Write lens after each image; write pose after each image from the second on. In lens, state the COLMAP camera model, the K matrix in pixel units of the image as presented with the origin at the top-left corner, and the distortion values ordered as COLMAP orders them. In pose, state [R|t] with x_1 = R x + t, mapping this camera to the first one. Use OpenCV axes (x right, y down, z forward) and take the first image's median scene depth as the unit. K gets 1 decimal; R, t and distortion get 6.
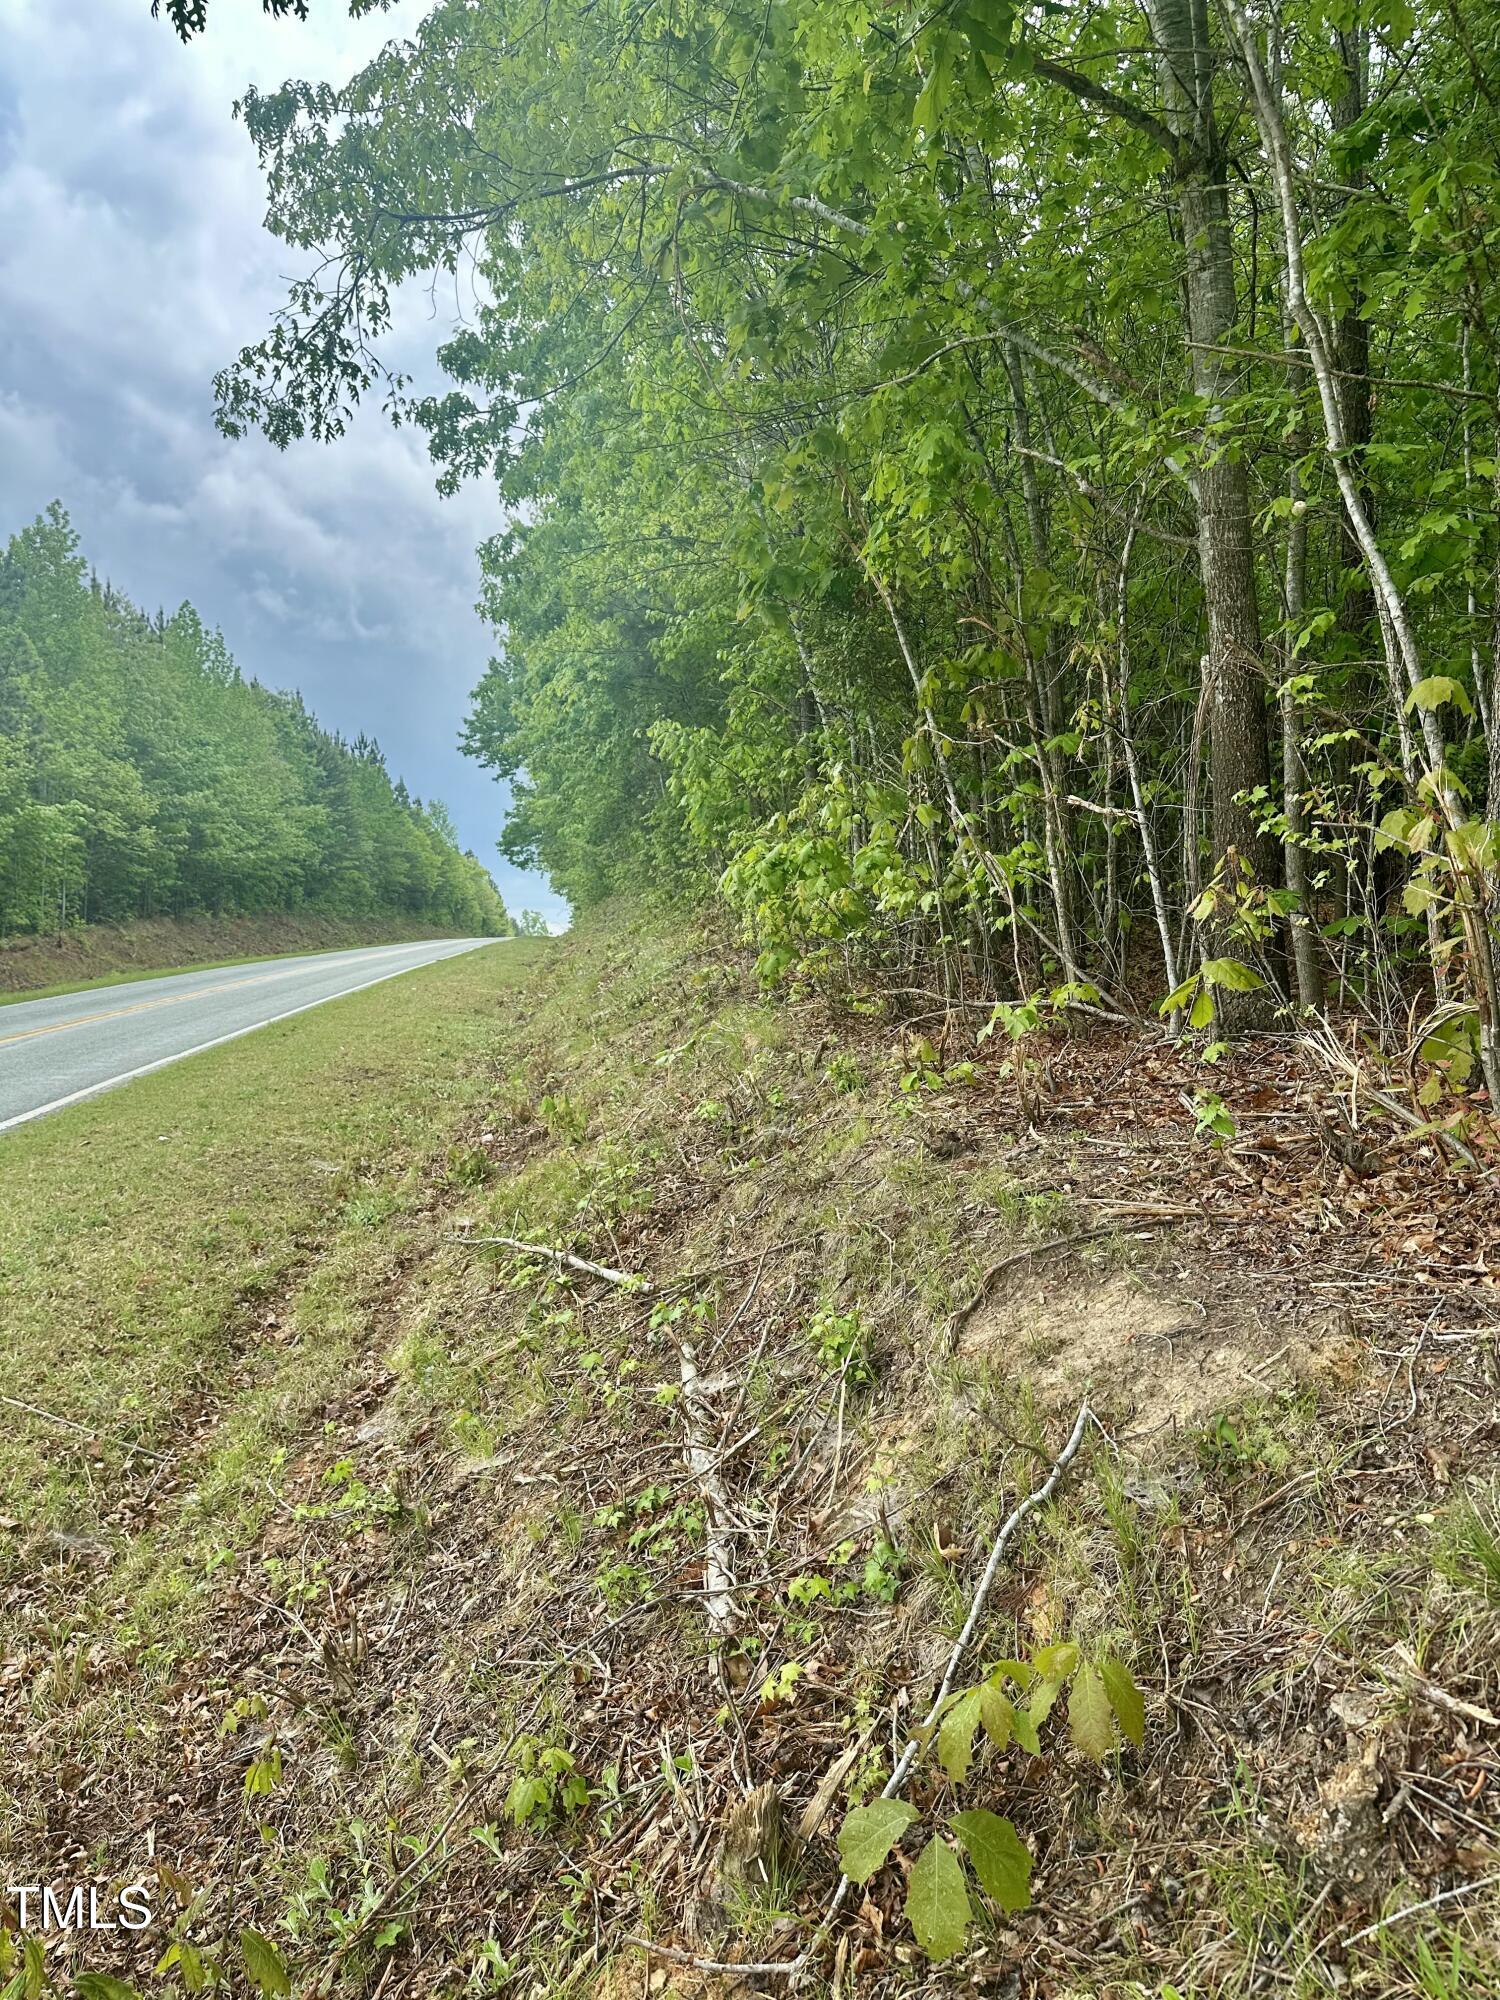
lens RADIAL K [[1409.4, 0, 759.9], [0, 1409.4, 1001.4], [0, 0, 1]] dist [0.063568, -0.001908]
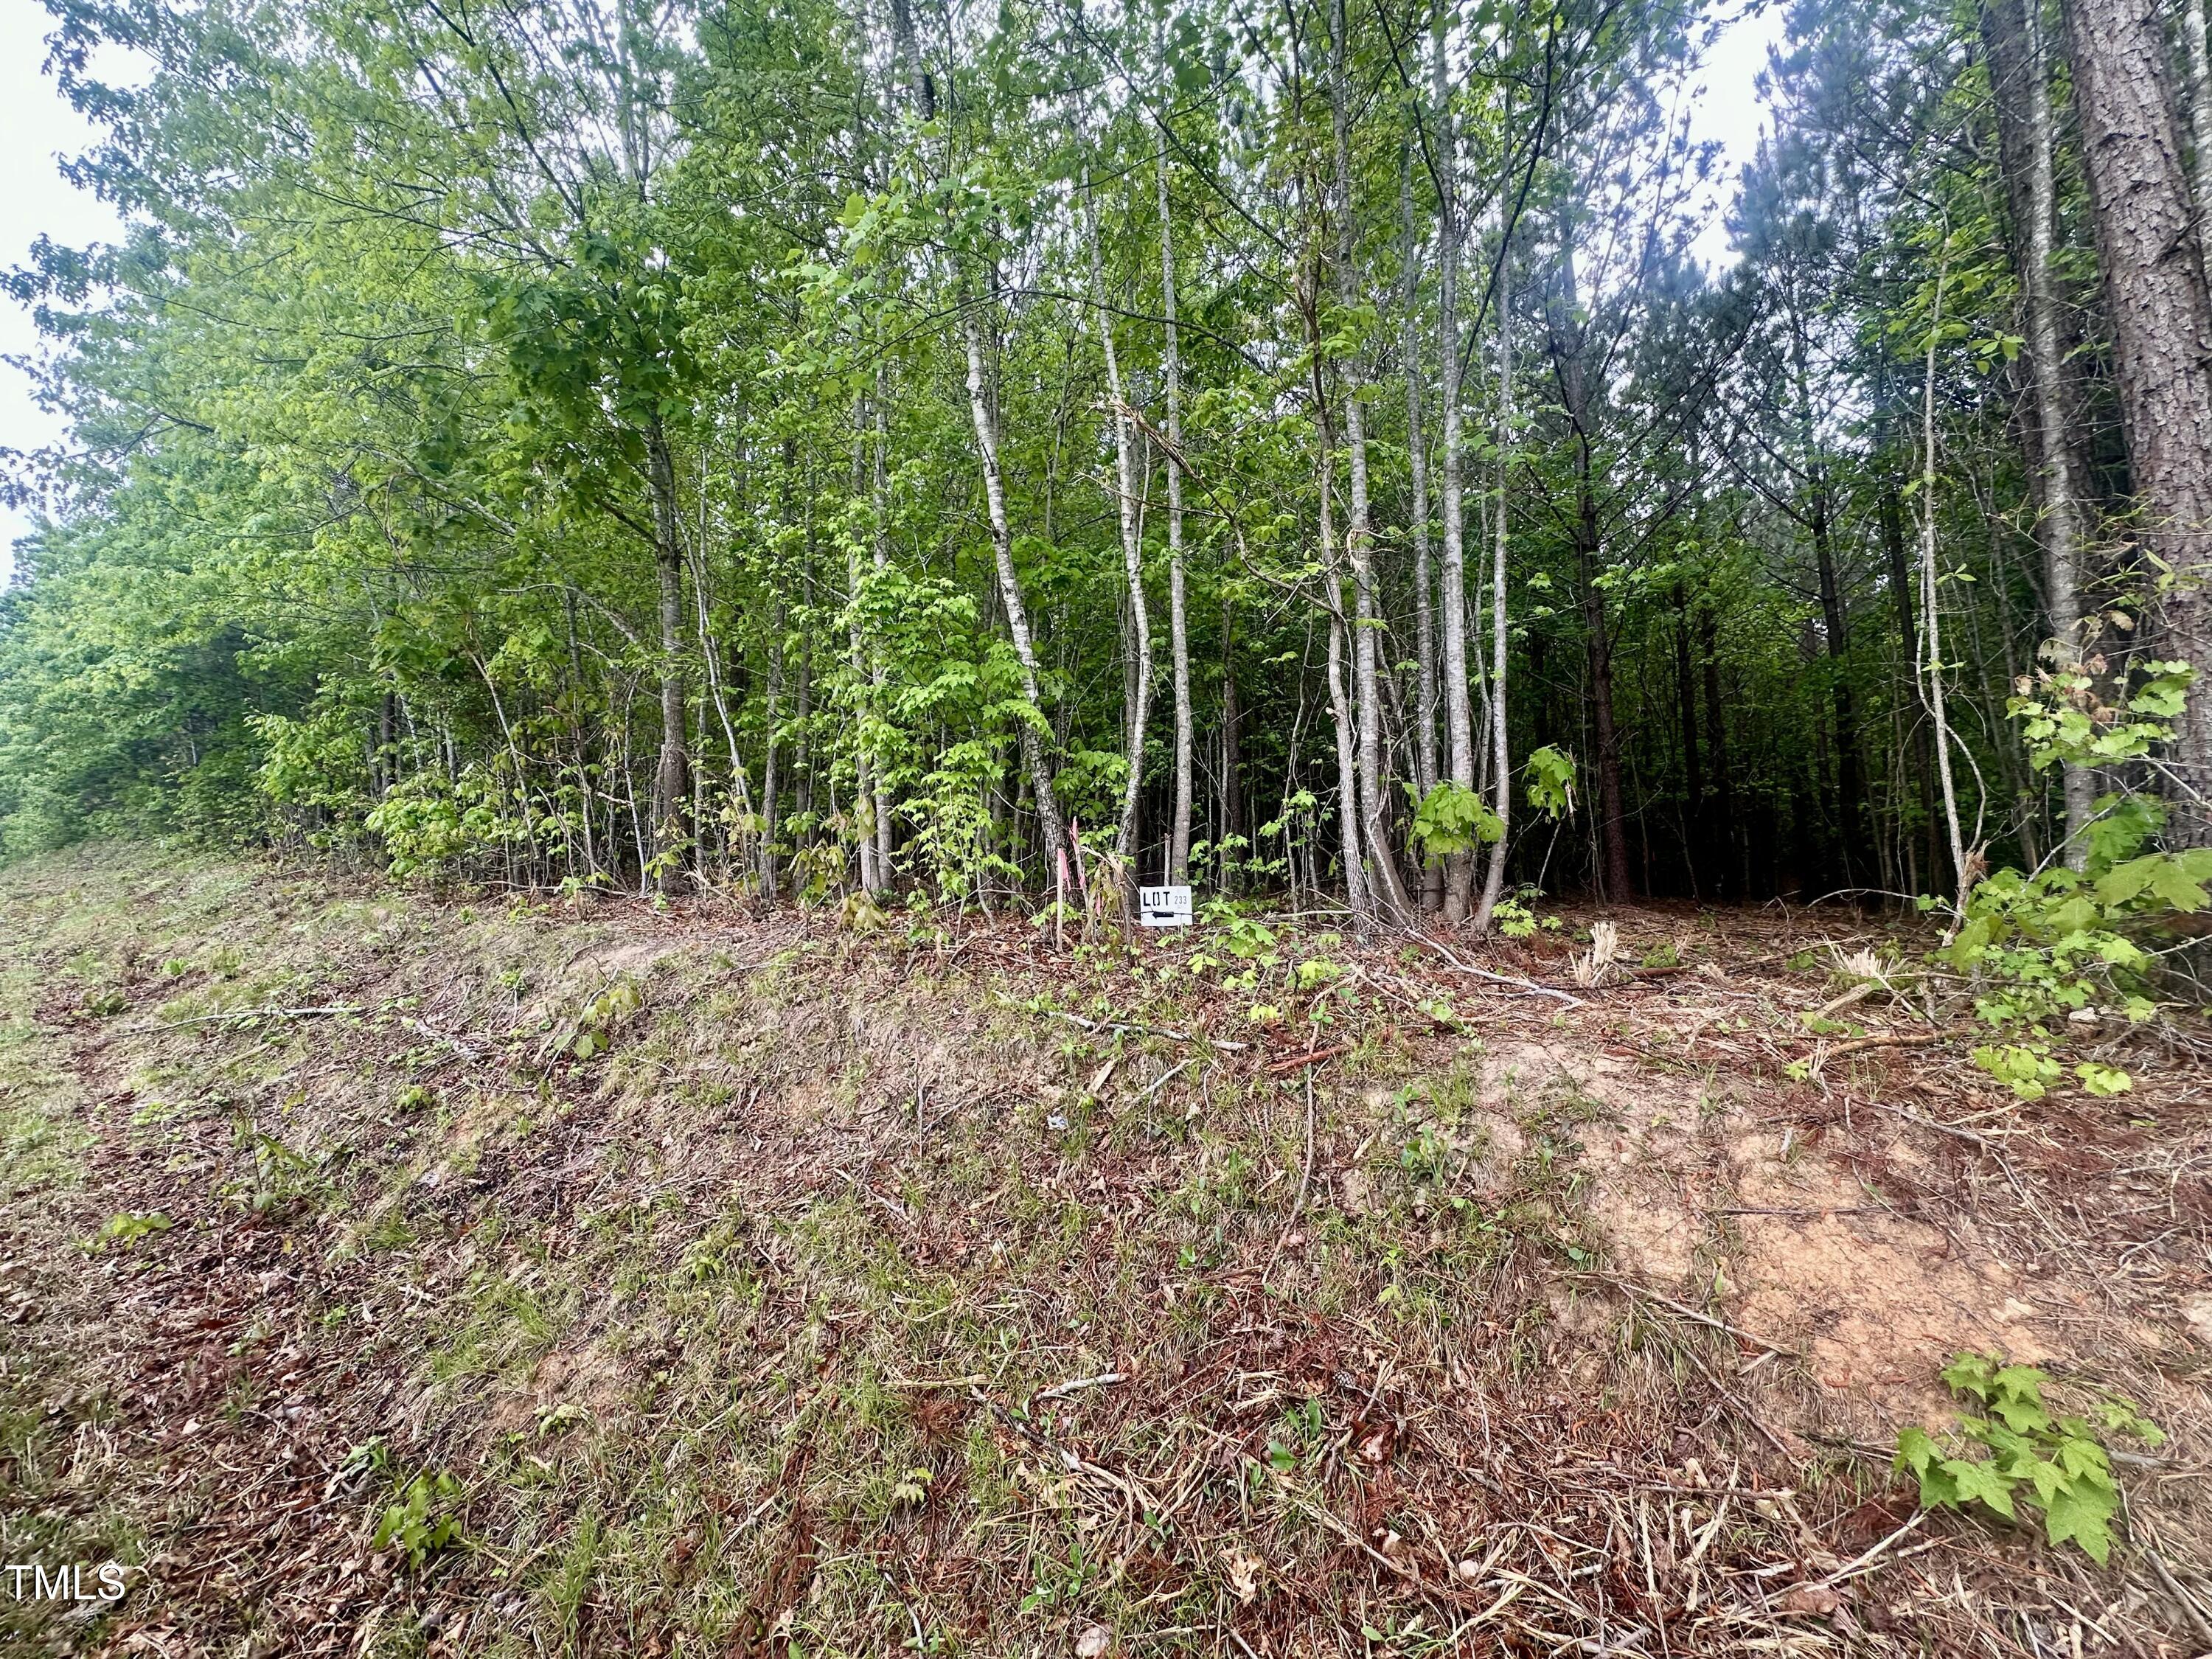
lens RADIAL K [[872.6, 0, 1110.5], [0, 872.6, 832.1], [0, 0, 1]] dist [0.002179, 0.000034]
pose [[0.707194, 0.071483, 0.703397, -0.212806], [0.012795, 0.993419, -0.113820, 0.103579], [-0.706904, 0.089492, 0.701625, -0.656843]]
